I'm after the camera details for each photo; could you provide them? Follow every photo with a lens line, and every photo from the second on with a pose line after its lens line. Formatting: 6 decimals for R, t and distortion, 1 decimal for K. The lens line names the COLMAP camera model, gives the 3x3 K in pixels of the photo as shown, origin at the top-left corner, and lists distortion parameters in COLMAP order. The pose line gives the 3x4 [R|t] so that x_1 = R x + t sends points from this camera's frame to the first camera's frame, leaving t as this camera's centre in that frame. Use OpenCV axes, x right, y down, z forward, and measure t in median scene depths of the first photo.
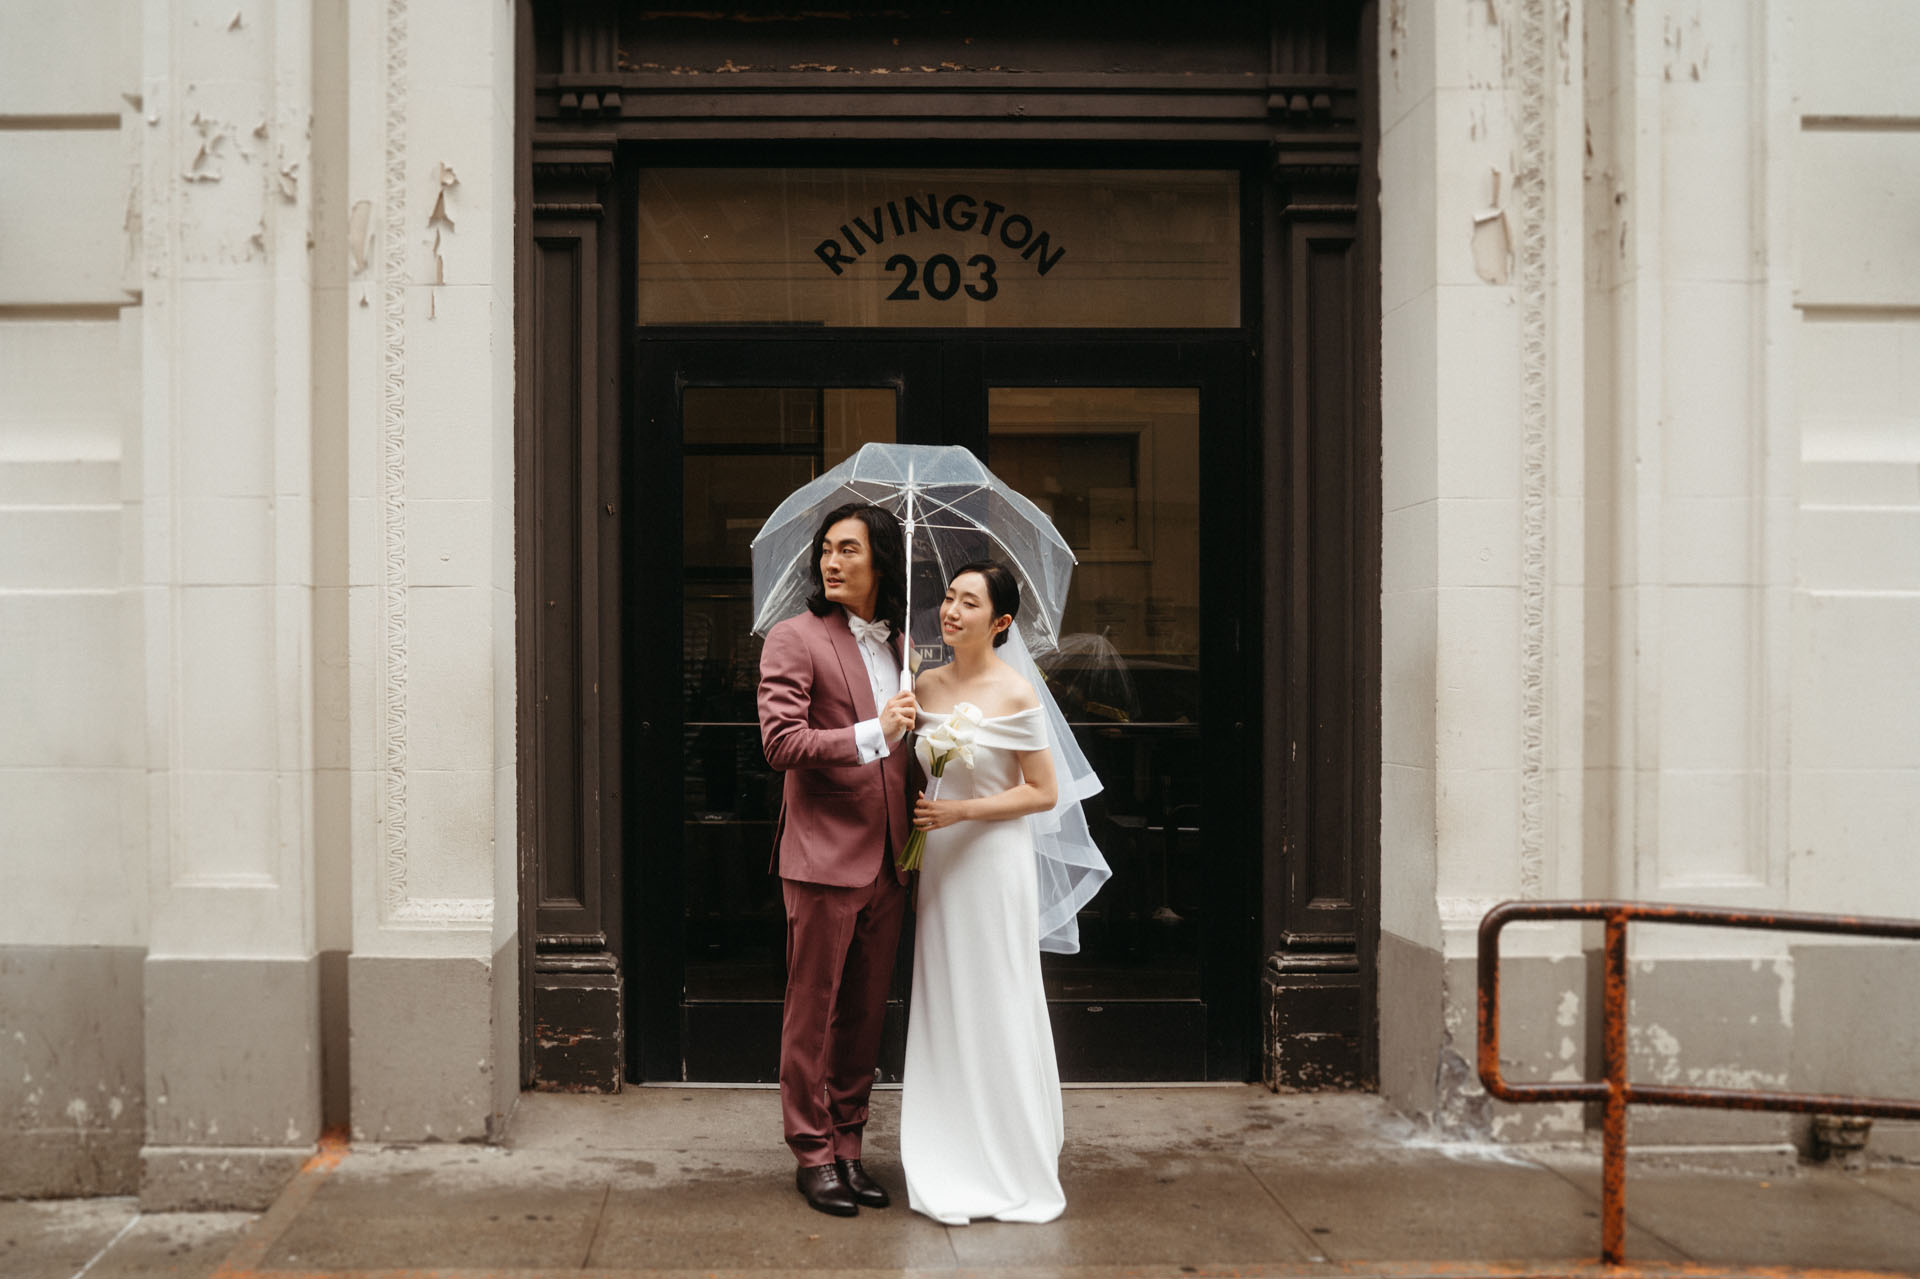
lens RADIAL K [[2037.1, 0, 1003.0], [0, 2037.1, 761.5], [0, 0, 1]] dist [-0.087559, -0.004478]
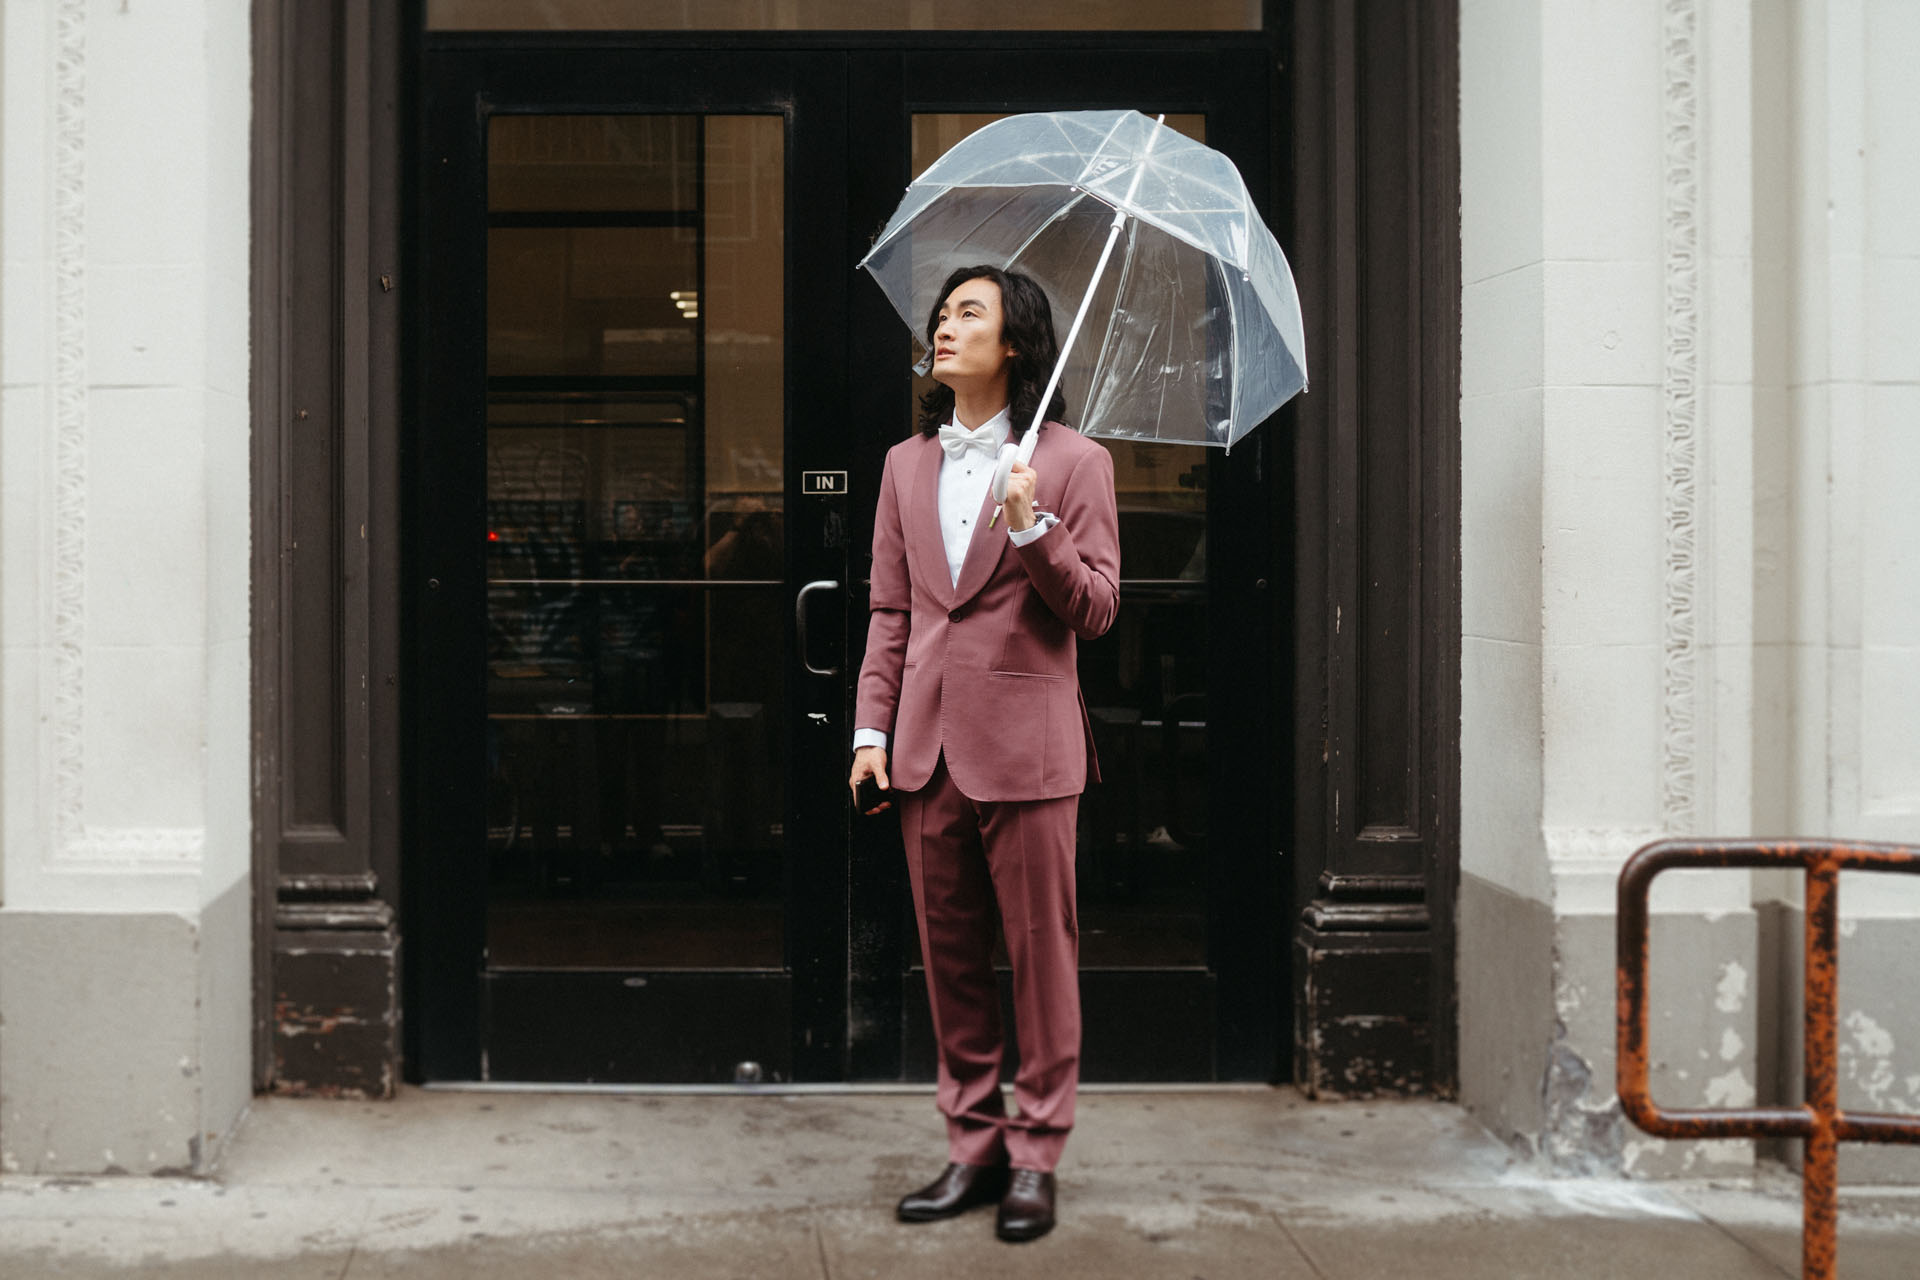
lens RADIAL K [[2593.1, 0, 958.2], [0, 2593.1, 638.2], [0, 0, 1]] dist [-0.129848, 0.034060]
pose [[1.000000, 0.000060, 0.000623, 0.010757], [-0.000060, 0.999999, 0.001315, 0.000280], [-0.000622, -0.001315, 0.999999, 0.108719]]
